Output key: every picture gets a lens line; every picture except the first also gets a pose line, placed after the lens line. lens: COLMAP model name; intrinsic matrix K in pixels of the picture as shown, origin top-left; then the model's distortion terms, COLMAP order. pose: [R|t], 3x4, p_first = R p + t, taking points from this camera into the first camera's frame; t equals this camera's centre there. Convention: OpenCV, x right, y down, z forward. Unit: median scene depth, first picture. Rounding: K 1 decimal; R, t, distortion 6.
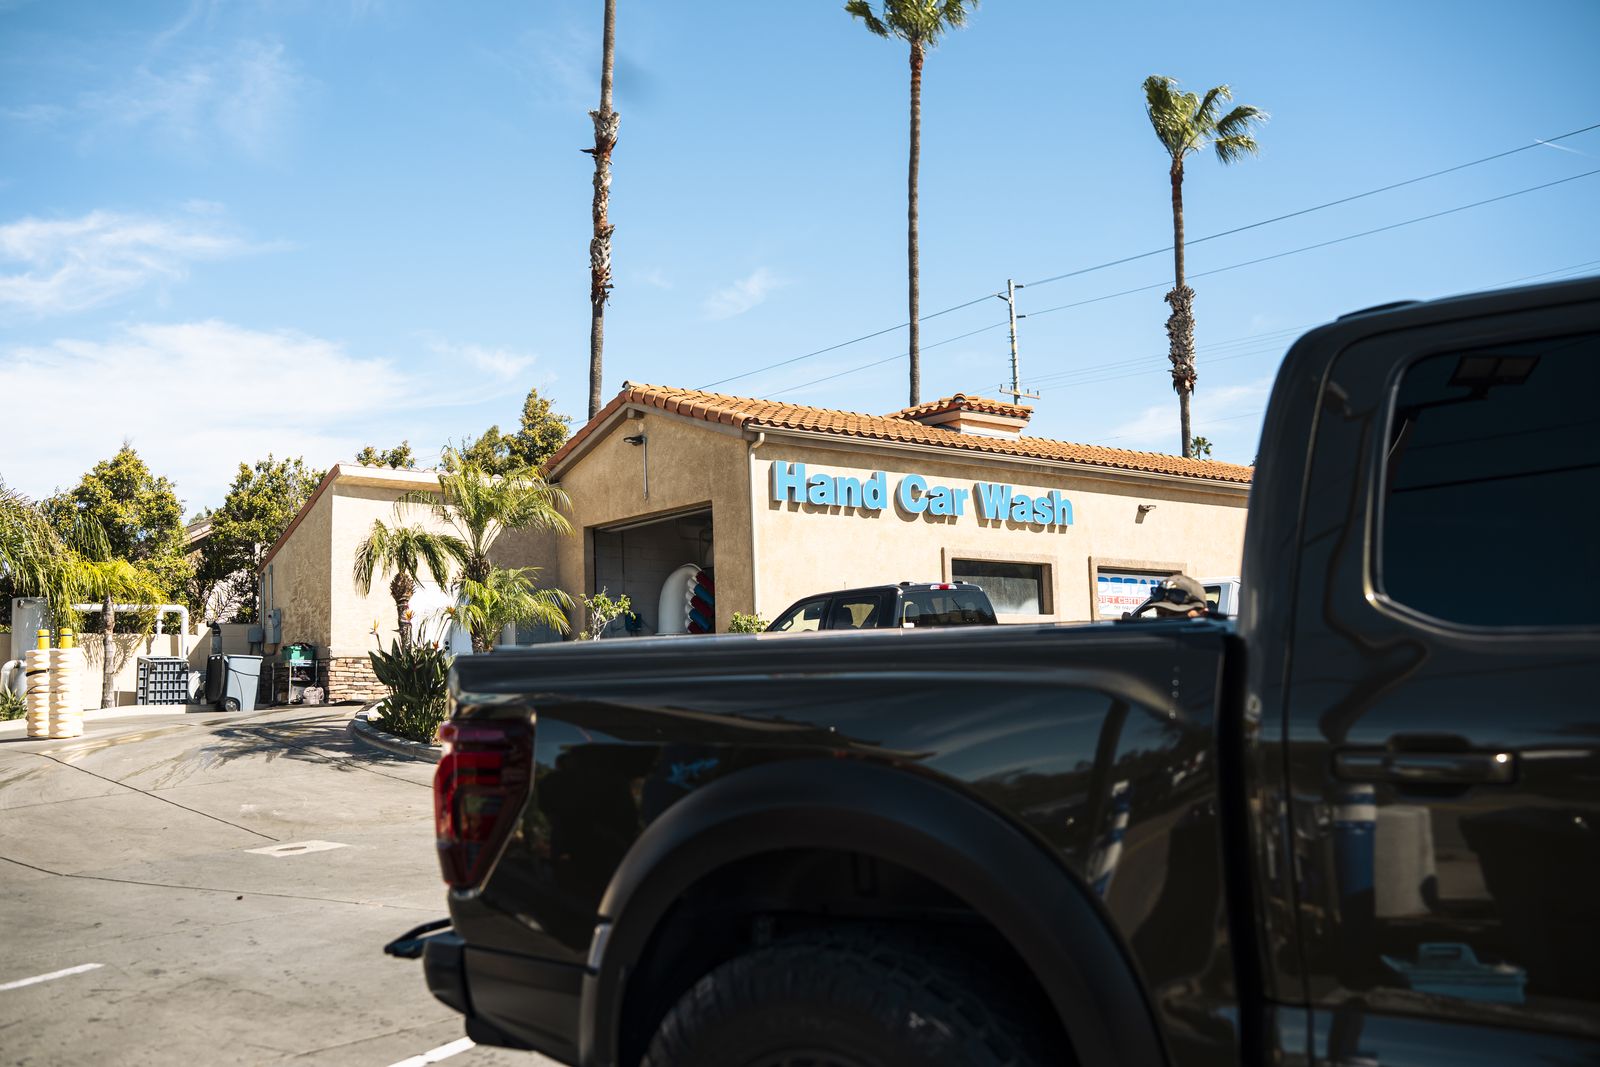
lens RADIAL K [[1629.6, 0, 789.3], [0, 1629.6, 519.2], [0, 0, 1]] dist [-0.021049, 0.000000]
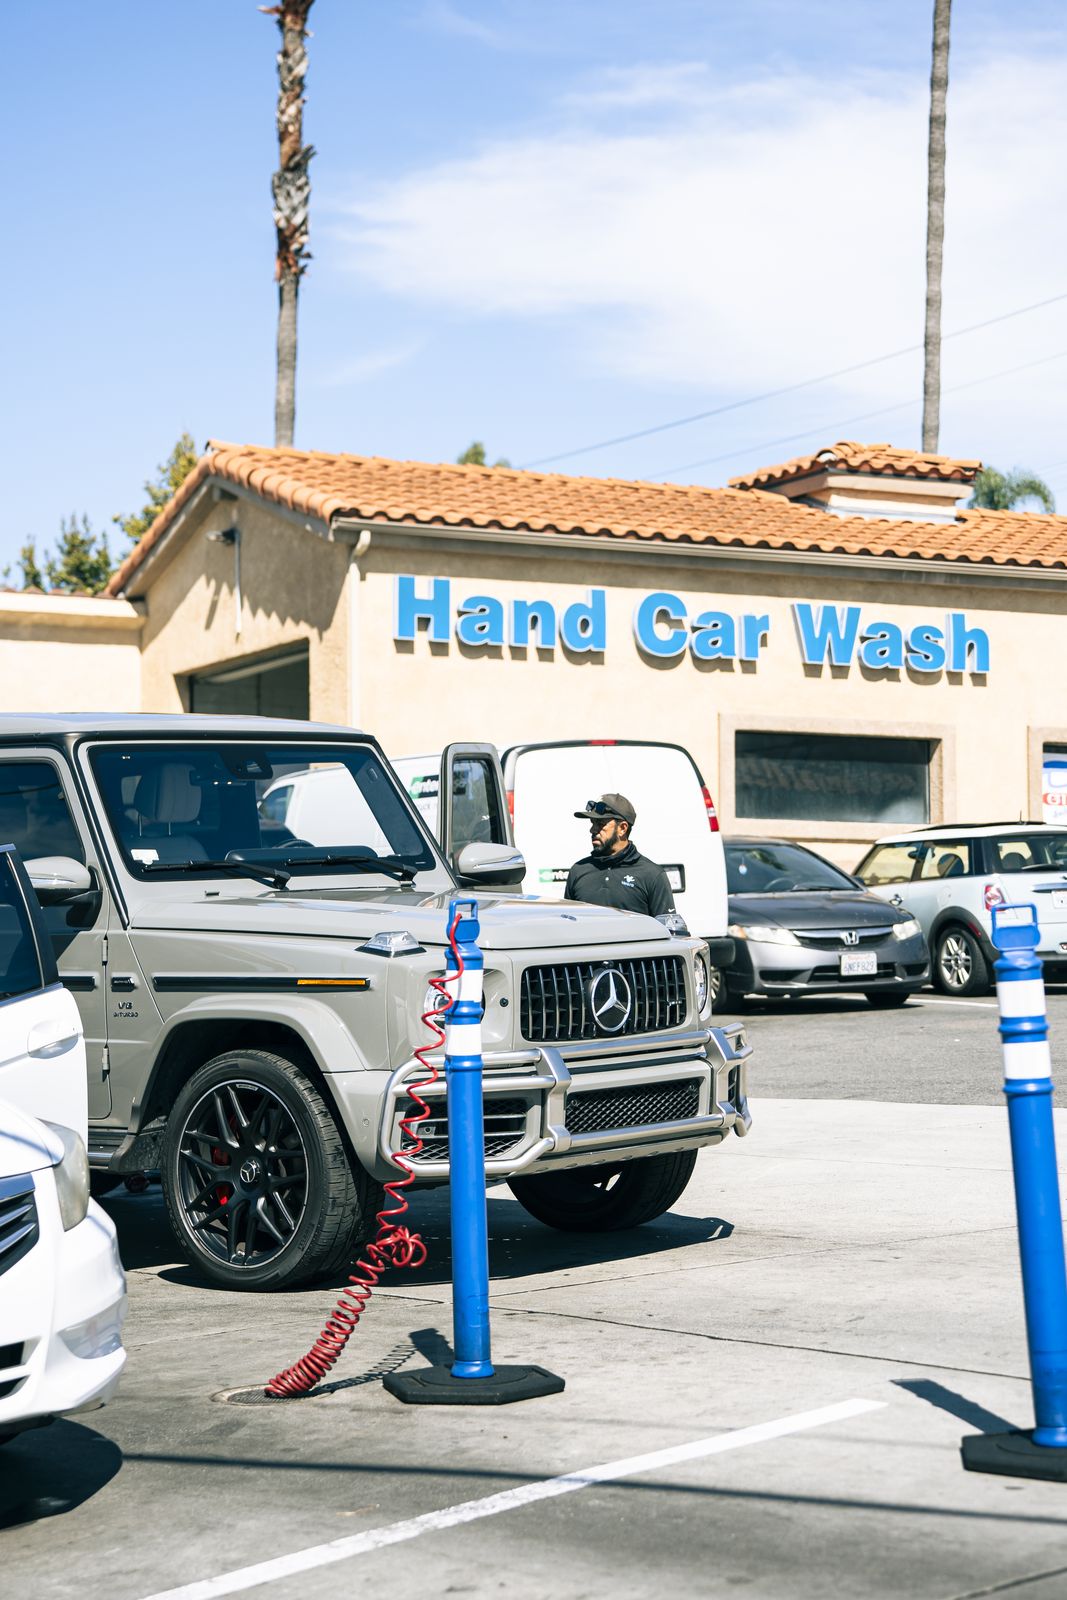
lens RADIAL K [[3405.4, 0, 570.9], [0, 3405.4, 781.5], [0, 0, 1]] dist [0.450268, 0.000000]
pose [[0.978903, 0.008415, -0.204151, 0.285572], [0.001741, 0.998772, 0.049519, -0.018853], [0.204317, -0.048830, 0.977686, -0.240816]]
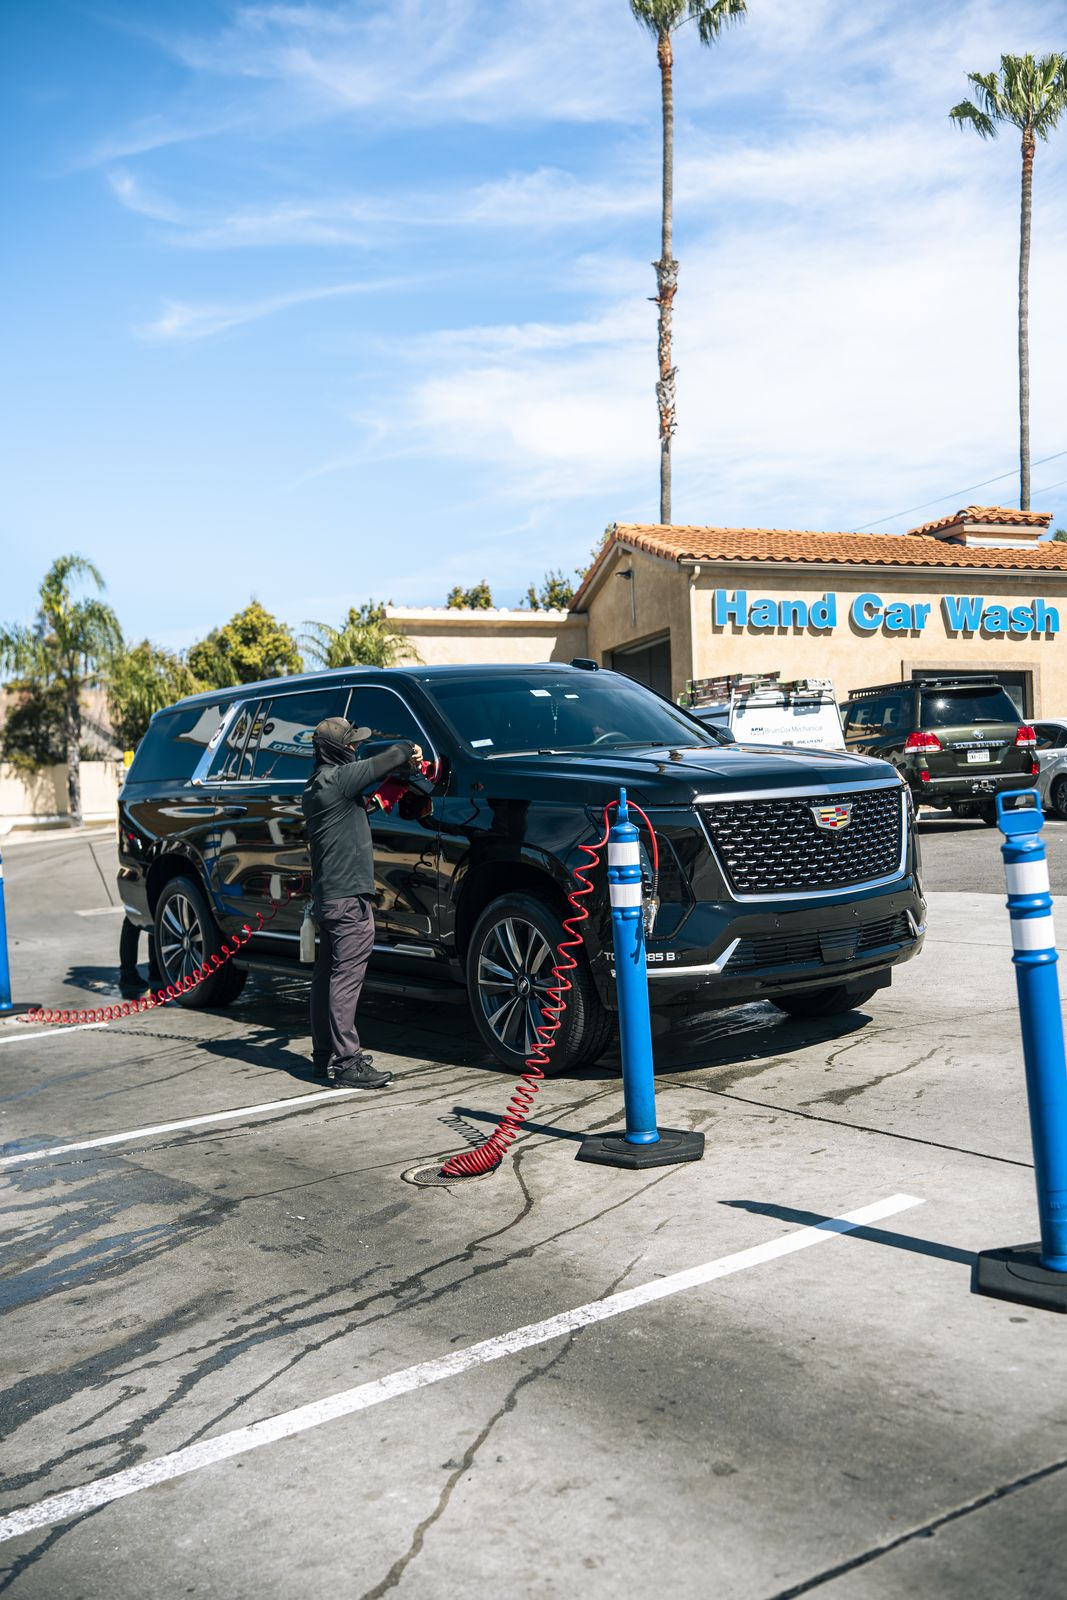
lens RADIAL K [[1686.6, 0, 536.6], [0, 1686.6, 792.8], [0, 0, 1]] dist [-0.019079, 0.000000]
pose [[0.924203, -0.004663, -0.381874, 0.281398], [0.044216, 0.994507, 0.094869, -0.010966], [0.379334, -0.104563, 0.919333, -0.115955]]
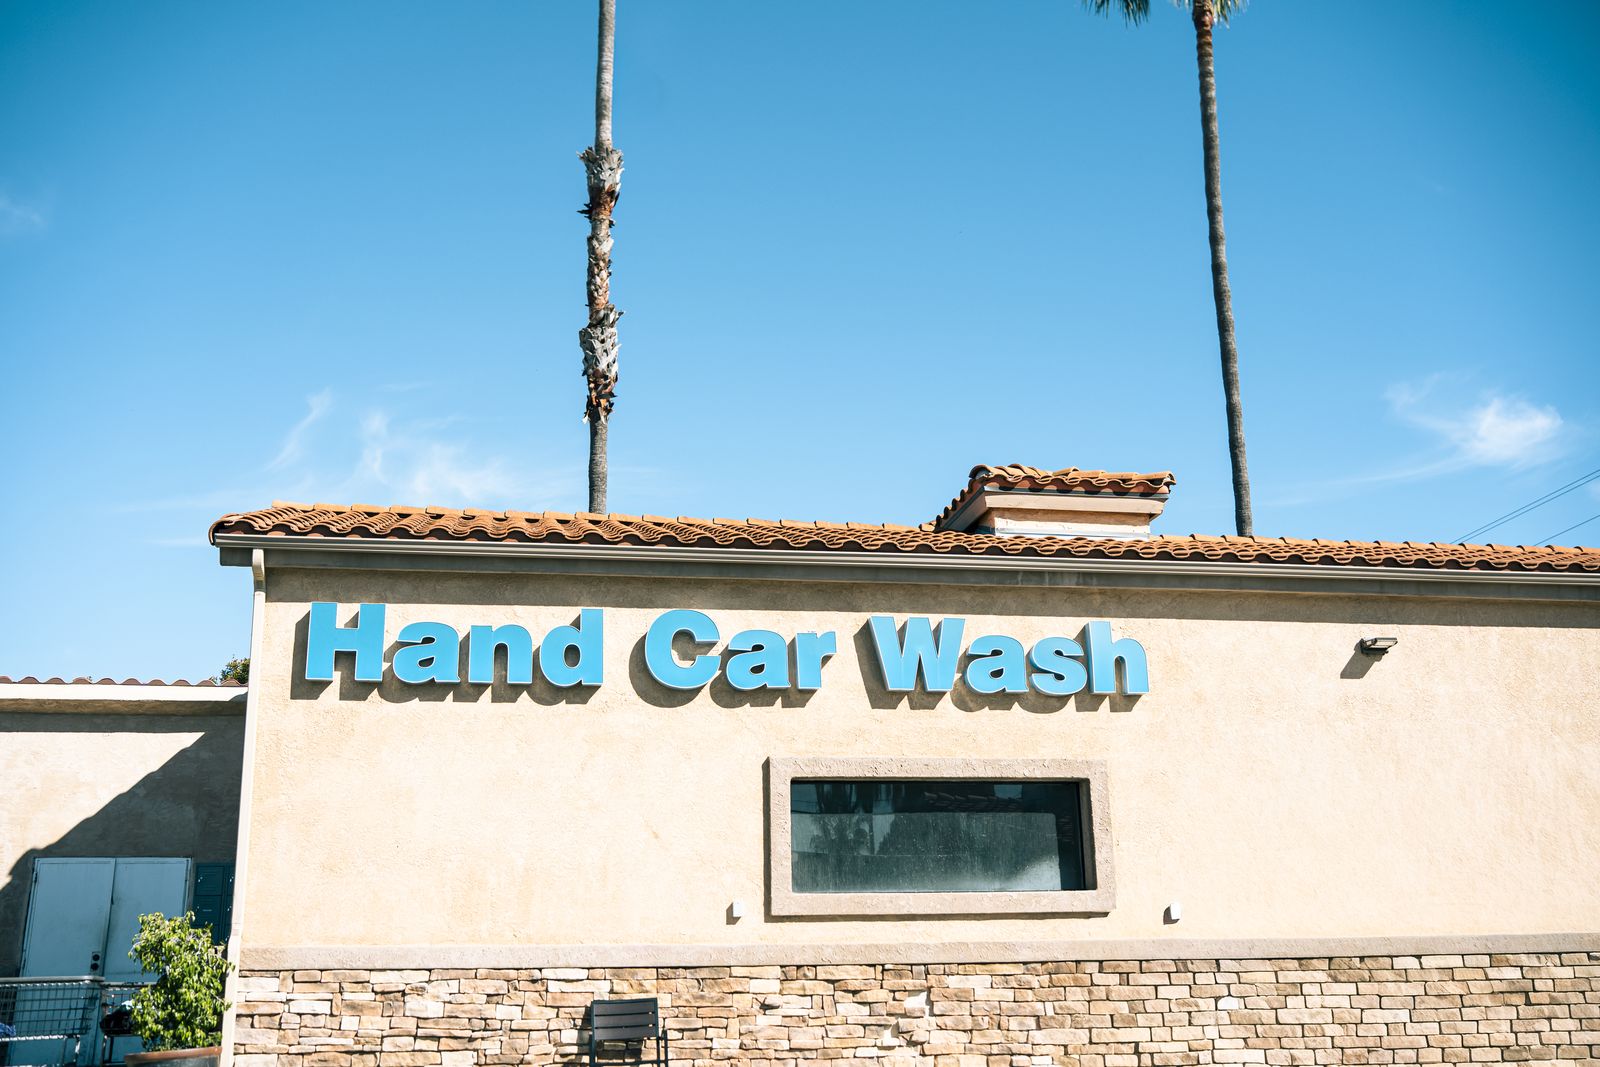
lens RADIAL K [[1629.6, 0, 796.5], [0, 1629.6, 522.0], [0, 0, 1]] dist [-0.021049, 0.000000]
pose [[0.875891, -0.126526, -0.465625, 0.317344], [0.056188, 0.985188, -0.162013, 0.026161], [0.479227, 0.115743, 0.870026, 0.553271]]
